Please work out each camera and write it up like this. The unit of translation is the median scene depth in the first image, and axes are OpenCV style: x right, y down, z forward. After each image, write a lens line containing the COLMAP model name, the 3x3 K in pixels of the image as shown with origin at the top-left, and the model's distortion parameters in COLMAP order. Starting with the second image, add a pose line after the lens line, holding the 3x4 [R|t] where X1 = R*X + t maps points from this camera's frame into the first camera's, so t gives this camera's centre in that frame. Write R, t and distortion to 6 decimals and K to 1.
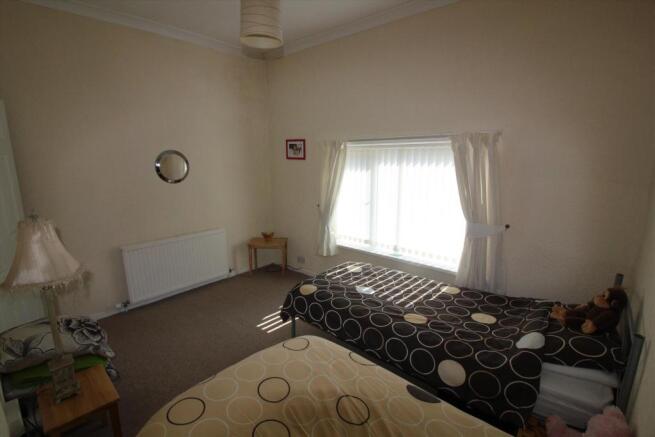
lens RADIAL K [[308.0, 0, 324.2], [0, 308.0, 216.9], [0, 0, 1]] dist [-0.000200, -0.000130]
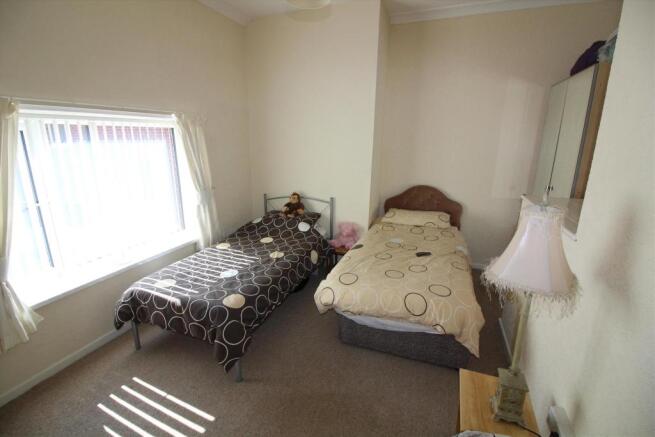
lens RADIAL K [[308.0, 0, 324.2], [0, 308.0, 216.9], [0, 0, 1]] dist [-0.000200, -0.000130]
pose [[-0.335982, -0.237088, 0.911540, -0.797966], [0.187216, 0.931677, 0.311331, -0.171194], [-0.923074, 0.275257, -0.268640, 0.926905]]
